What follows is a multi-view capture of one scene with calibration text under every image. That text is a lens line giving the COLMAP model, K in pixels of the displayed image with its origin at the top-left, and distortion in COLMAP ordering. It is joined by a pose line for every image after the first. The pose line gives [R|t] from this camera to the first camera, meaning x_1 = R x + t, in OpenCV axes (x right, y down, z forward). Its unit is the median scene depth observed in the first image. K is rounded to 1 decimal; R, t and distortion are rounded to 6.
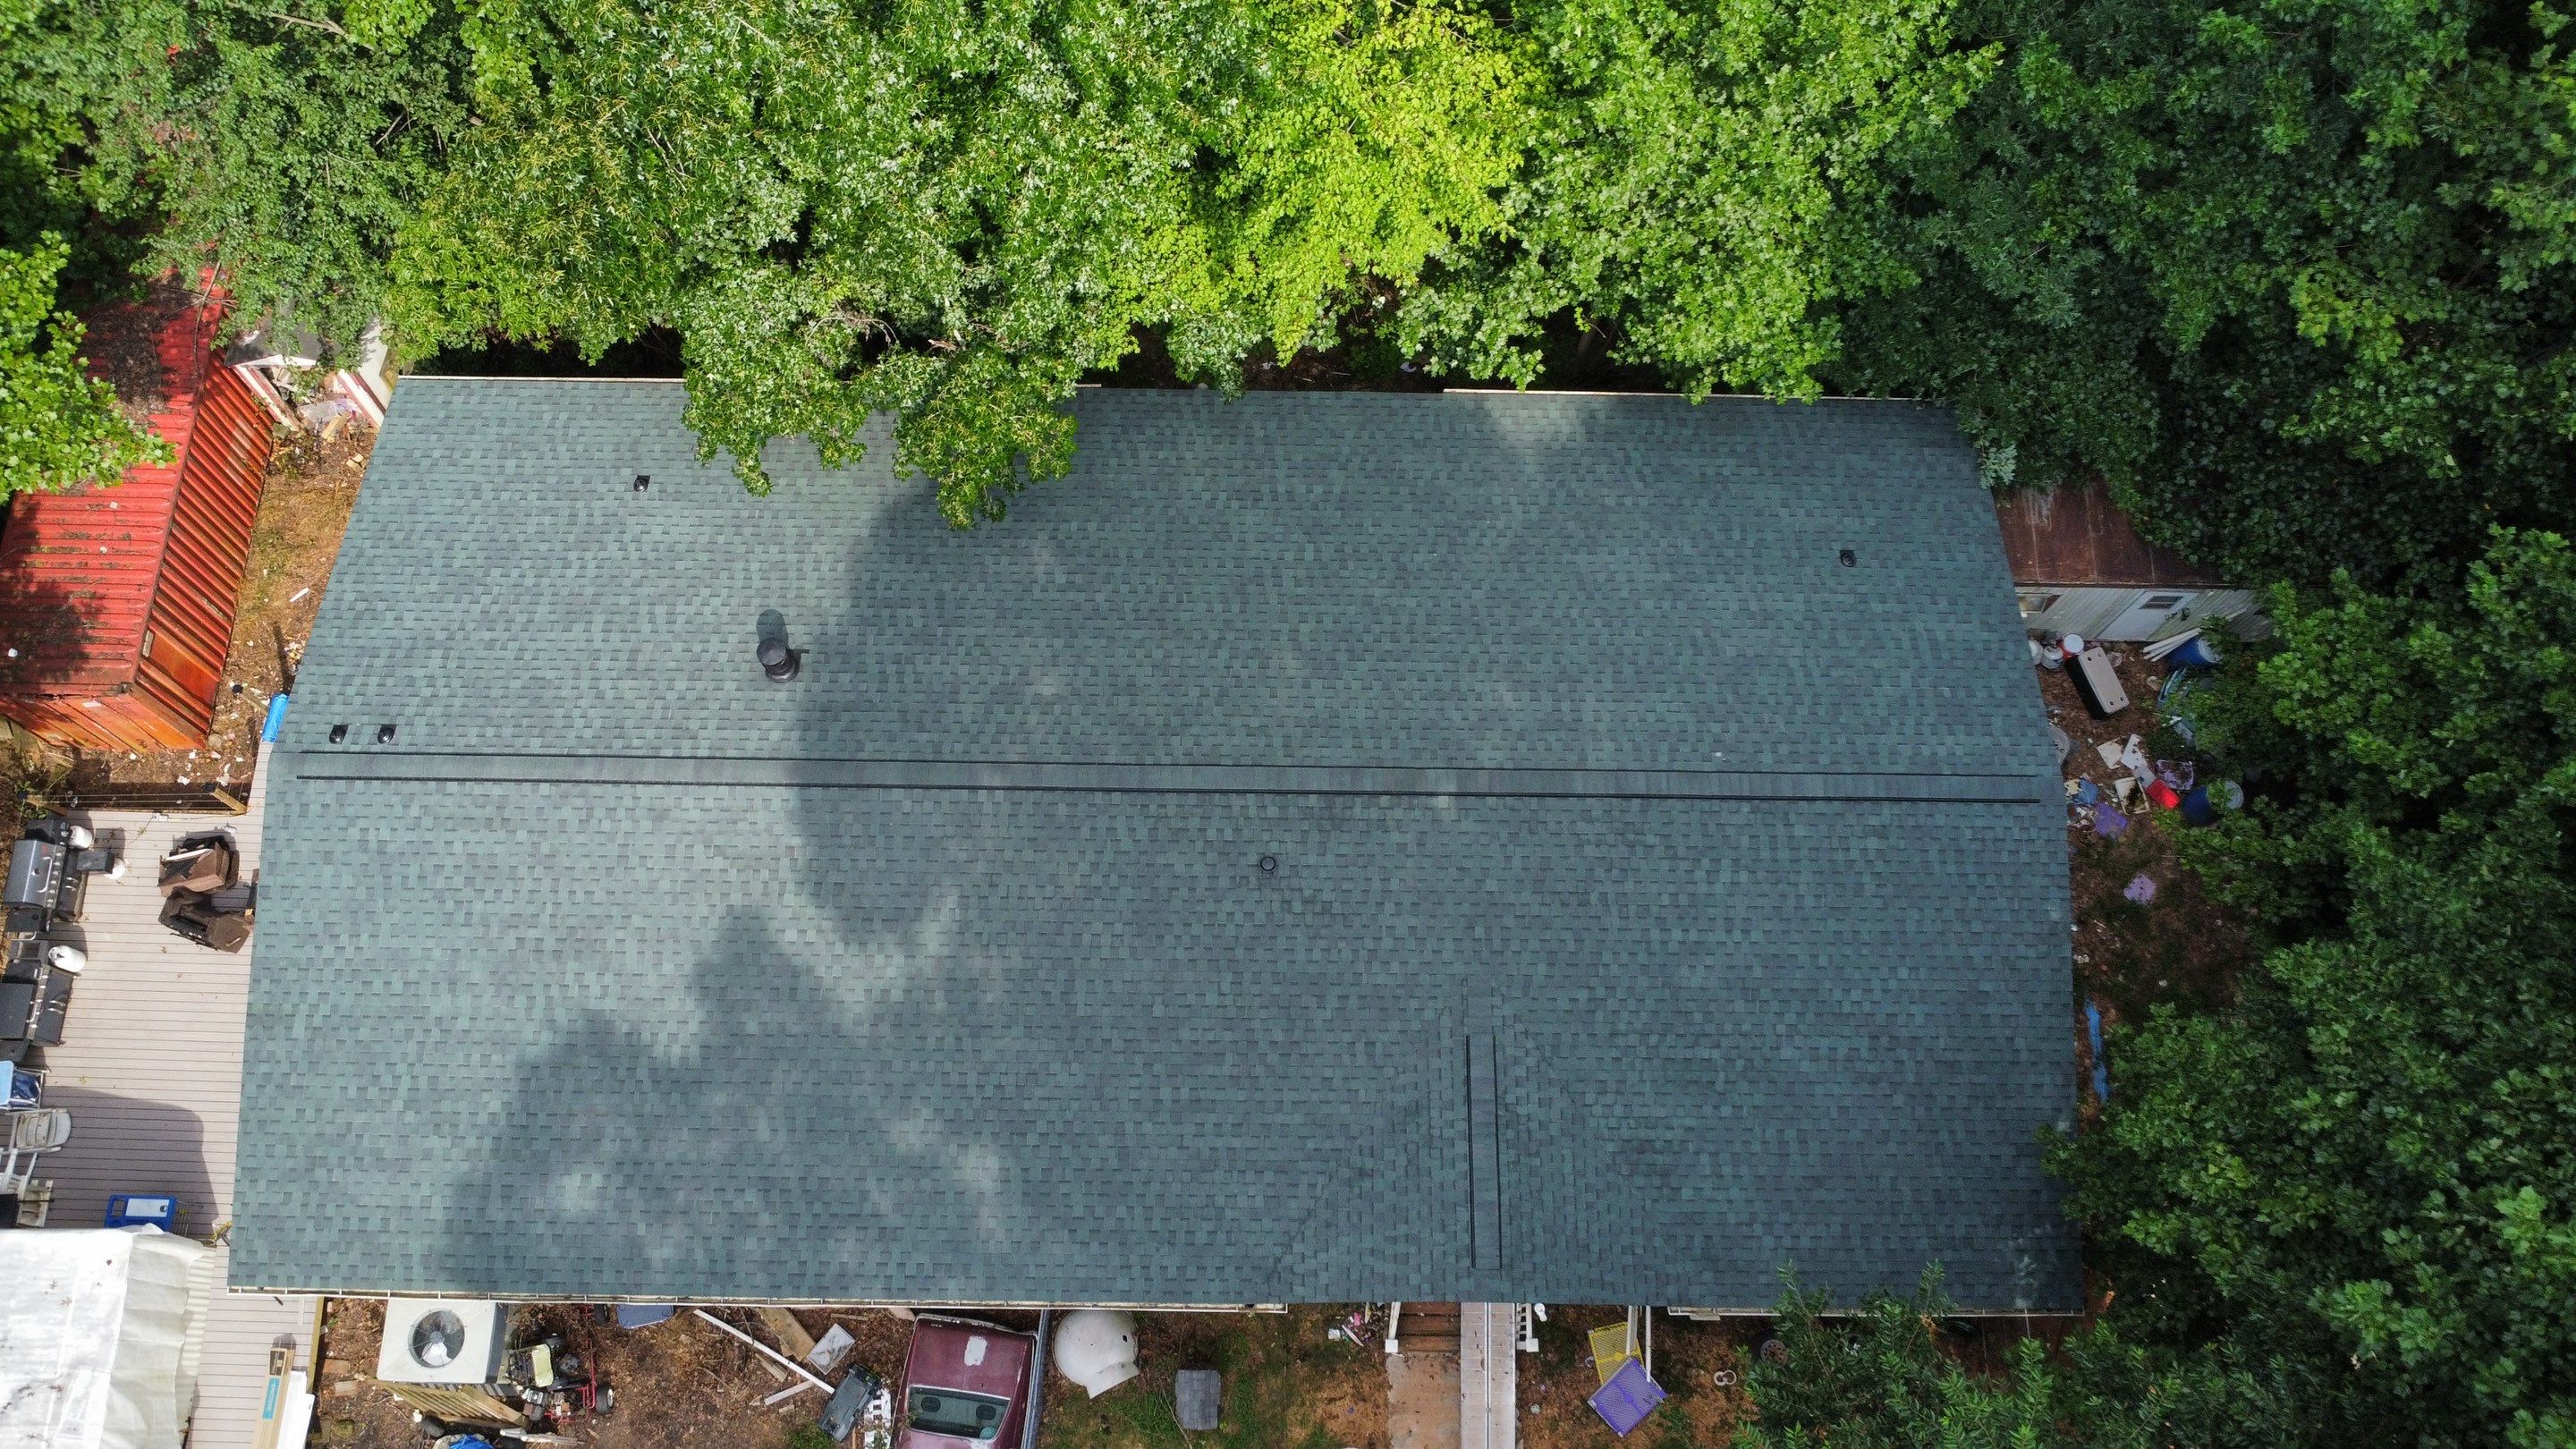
lens RADIAL K [[1896.4, 0, 1289.6], [0, 1896.4, 725.6], [0, 0, 1]] dist [-0.036228, 0.001940]
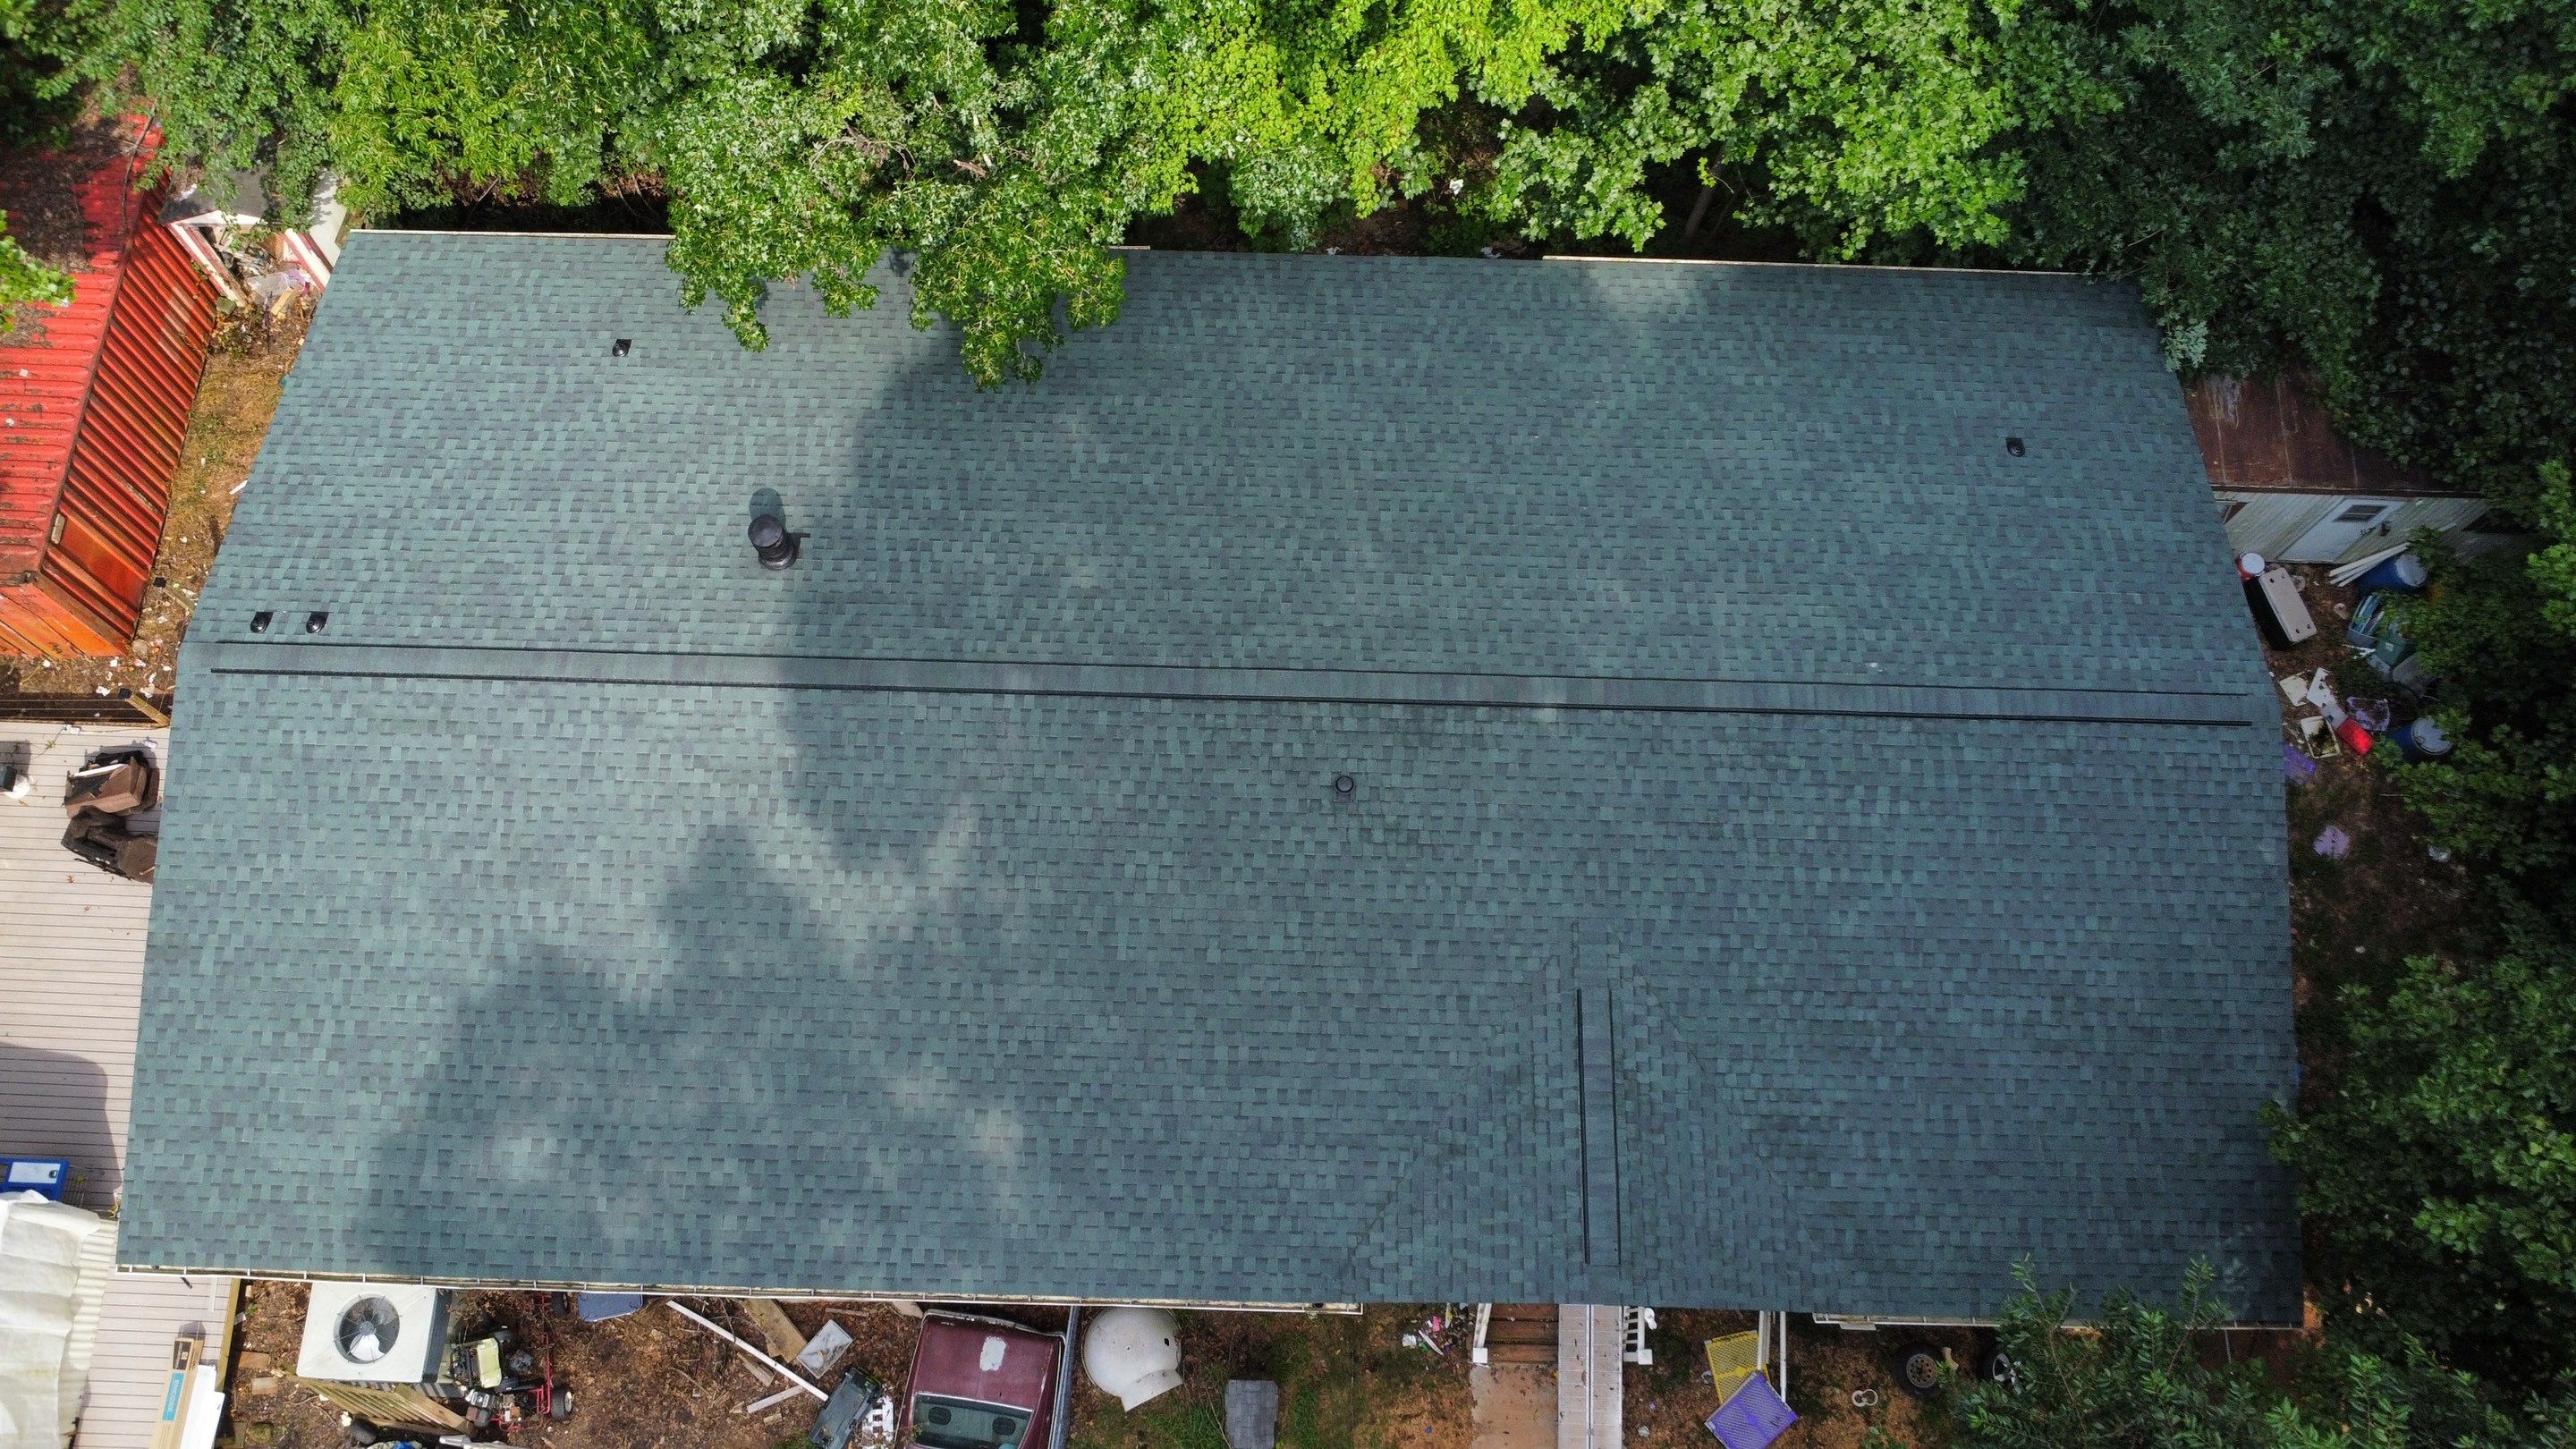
lens RADIAL K [[1896.4, 0, 1290.1], [0, 1896.4, 723.8], [0, 0, 1]] dist [-0.036228, 0.001940]
pose [[0.999879, 0.012211, -0.009615, -0.027286], [-0.012248, 0.999918, -0.003765, 0.048068], [0.009569, 0.003882, 0.999947, 0.147206]]
